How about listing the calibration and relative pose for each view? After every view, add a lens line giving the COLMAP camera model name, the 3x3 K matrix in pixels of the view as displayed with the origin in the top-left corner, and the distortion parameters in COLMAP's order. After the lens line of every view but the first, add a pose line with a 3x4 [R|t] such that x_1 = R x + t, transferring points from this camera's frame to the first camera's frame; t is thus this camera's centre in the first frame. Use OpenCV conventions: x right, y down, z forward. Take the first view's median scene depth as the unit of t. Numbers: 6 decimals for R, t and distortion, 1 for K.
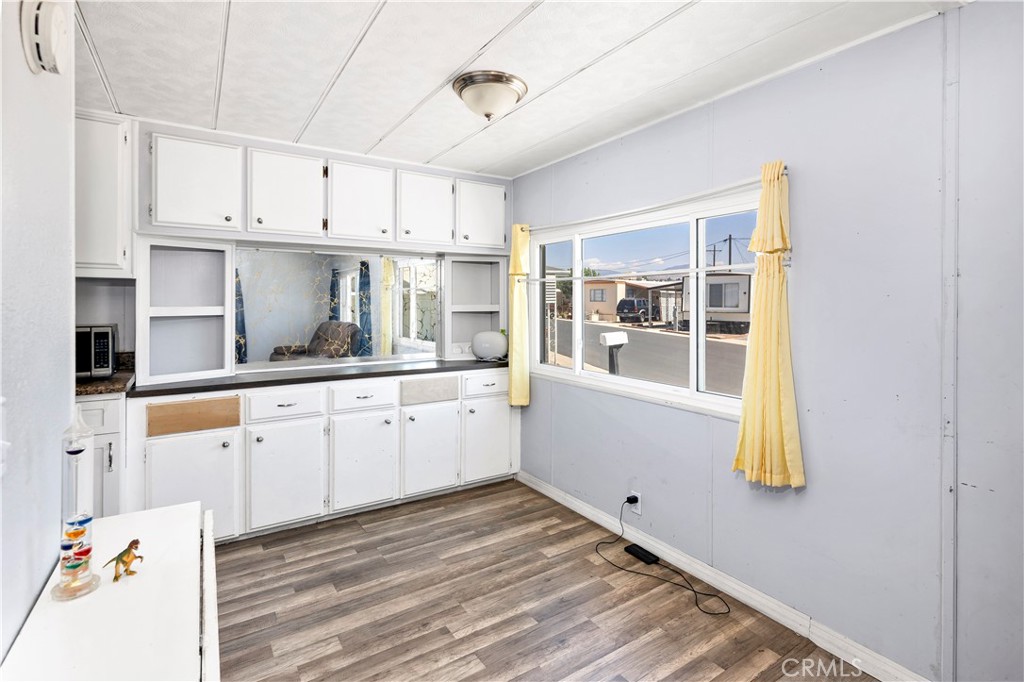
lens RADIAL K [[486.9, 0, 514.4], [0, 486.9, 307.9], [0, 0, 1]] dist [-0.000057, -0.000433]
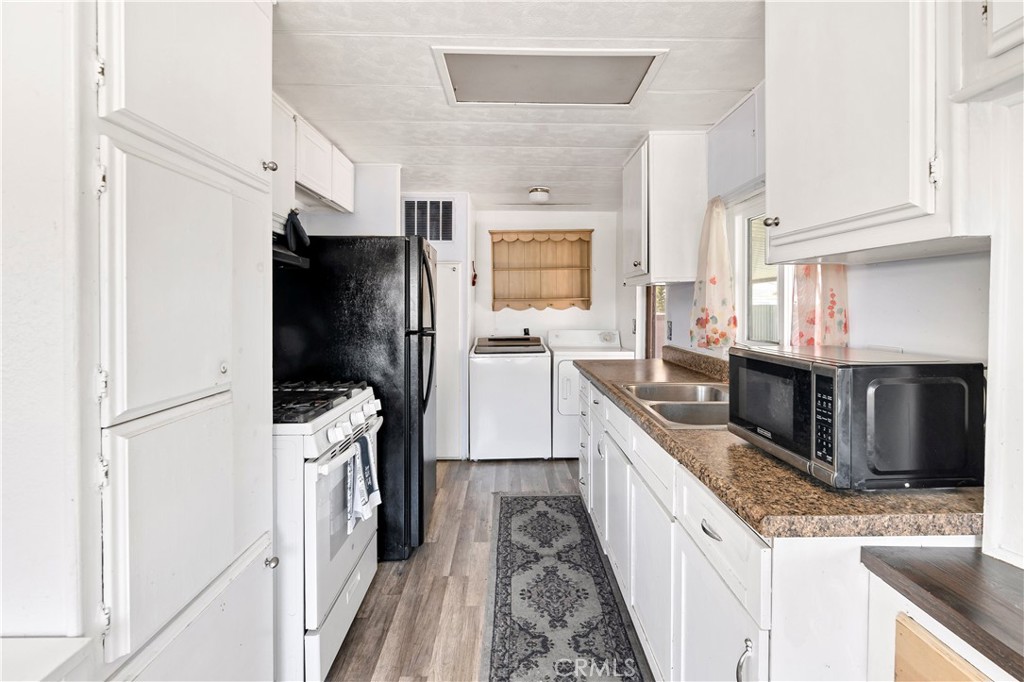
lens RADIAL K [[488.5, 0, 517.9], [0, 488.5, 298.0], [0, 0, 1]] dist [0.000356, -0.000182]
pose [[-0.534153, -0.011241, -0.845313, -0.323252], [-0.014101, 0.999891, -0.004387, -0.011098], [0.845270, 0.009576, -0.534253, 0.925845]]
